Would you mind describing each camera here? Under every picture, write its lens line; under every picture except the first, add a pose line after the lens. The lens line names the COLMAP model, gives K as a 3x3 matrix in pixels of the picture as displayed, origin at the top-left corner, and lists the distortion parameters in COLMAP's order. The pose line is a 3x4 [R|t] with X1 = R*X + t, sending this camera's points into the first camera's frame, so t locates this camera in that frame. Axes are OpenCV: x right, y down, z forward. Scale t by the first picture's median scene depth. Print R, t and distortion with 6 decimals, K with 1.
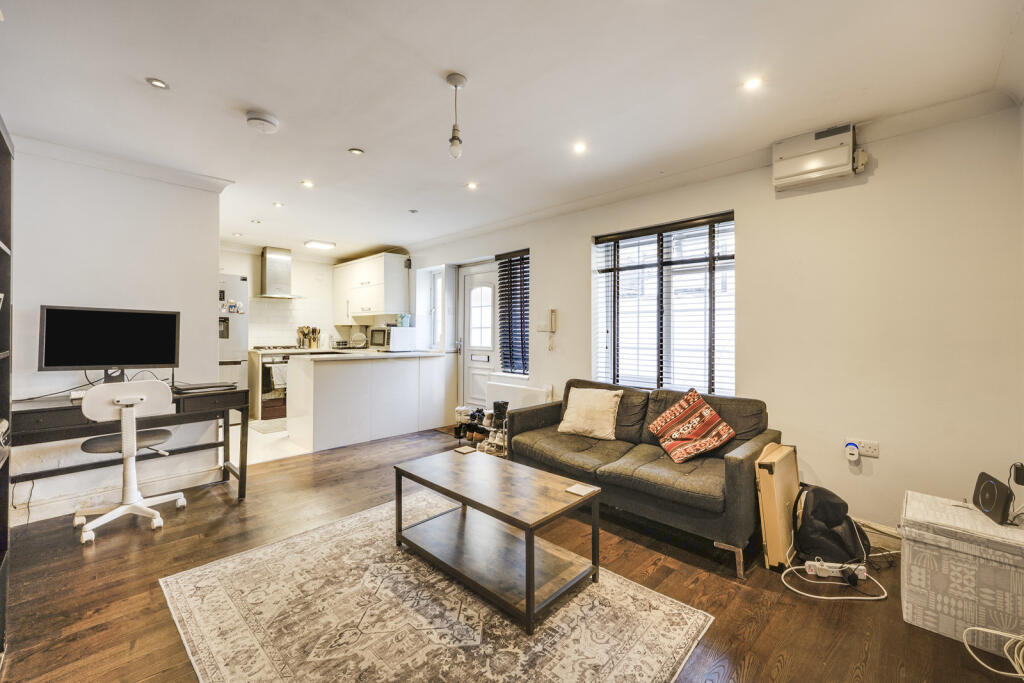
lens RADIAL K [[411.6, 0, 513.8], [0, 411.6, 334.7], [0, 0, 1]] dist [-0.010739, 0.001668]
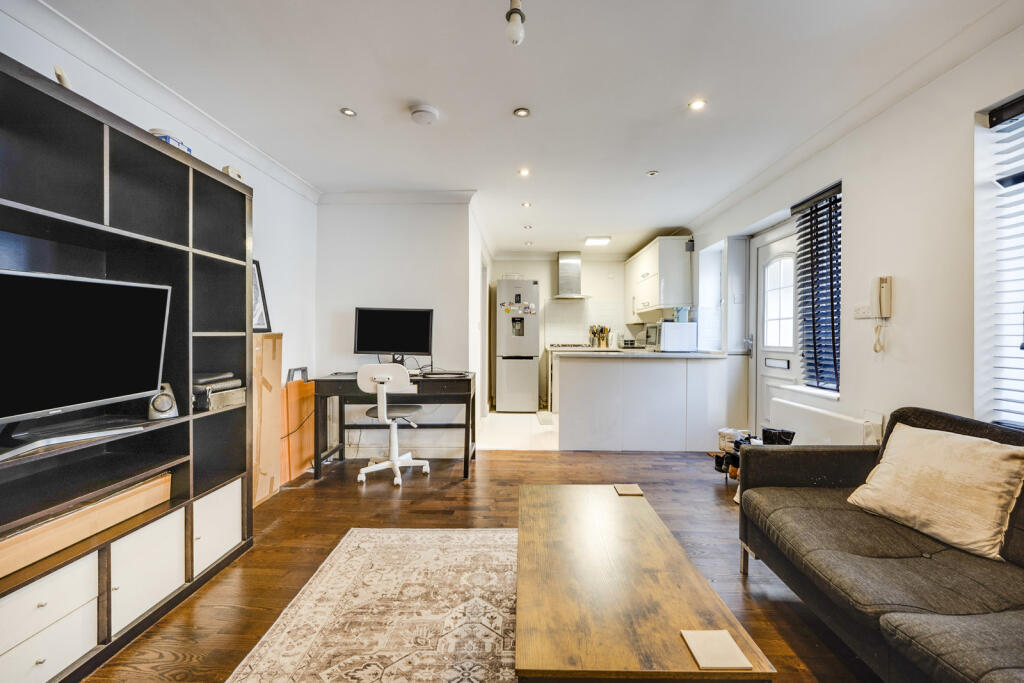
lens RADIAL K [[411.6, 0, 512.9], [0, 411.6, 341.0], [0, 0, 1]] dist [-0.010739, 0.001668]
pose [[0.673141, 0.005167, -0.739496, 0.203130], [-0.002728, 0.999986, 0.004504, 0.027644], [0.739509, -0.001014, 0.673146, 0.328496]]
